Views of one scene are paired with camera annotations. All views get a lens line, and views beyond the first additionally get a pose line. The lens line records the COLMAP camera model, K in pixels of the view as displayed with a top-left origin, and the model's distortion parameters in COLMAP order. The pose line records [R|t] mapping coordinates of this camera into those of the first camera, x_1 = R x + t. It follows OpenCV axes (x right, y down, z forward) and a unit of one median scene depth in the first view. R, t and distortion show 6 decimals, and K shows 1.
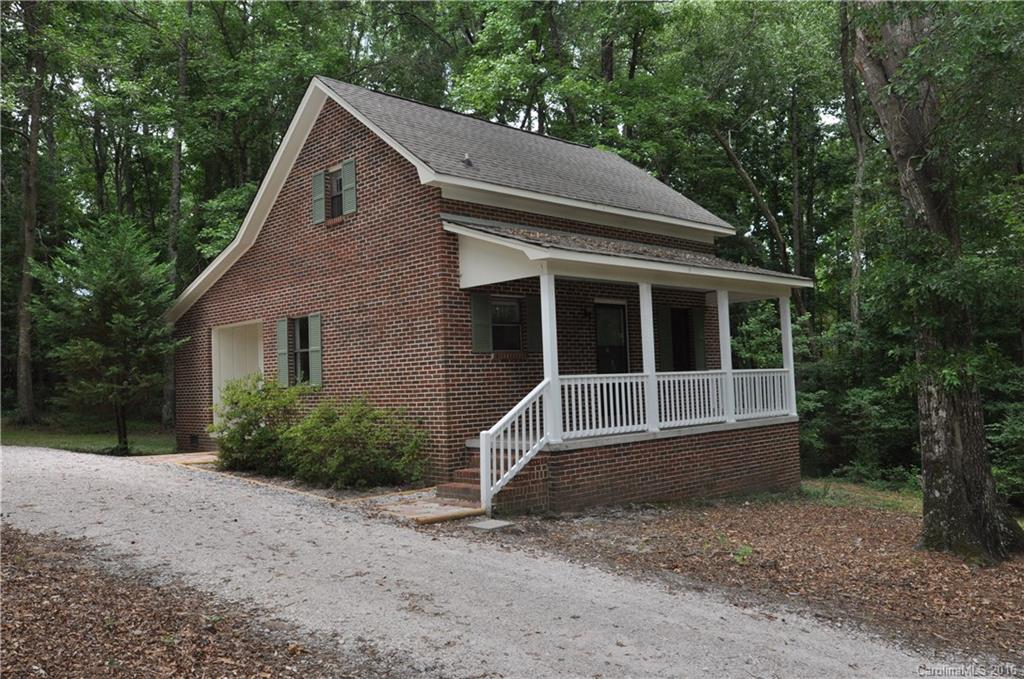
lens RADIAL K [[798.9, 0, 512.0], [0, 798.9, 339.5], [0, 0, 1]] dist [0.007362, 0.002689]
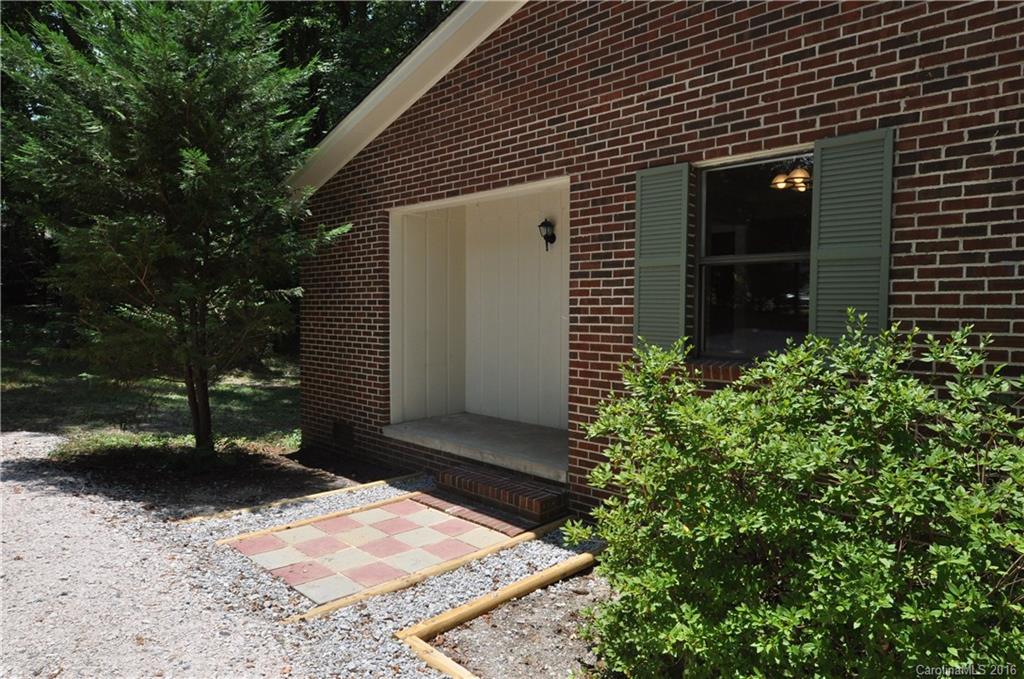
lens RADIAL K [[623.0, 0, 512.0], [0, 623.0, 339.5], [0, 0, 1]] dist [-0.004103, -0.002929]
pose [[0.997775, 0.043562, 0.050462, -0.446626], [-0.048162, 0.994422, 0.093836, 0.033073], [-0.046093, -0.096058, 0.994308, 0.868909]]
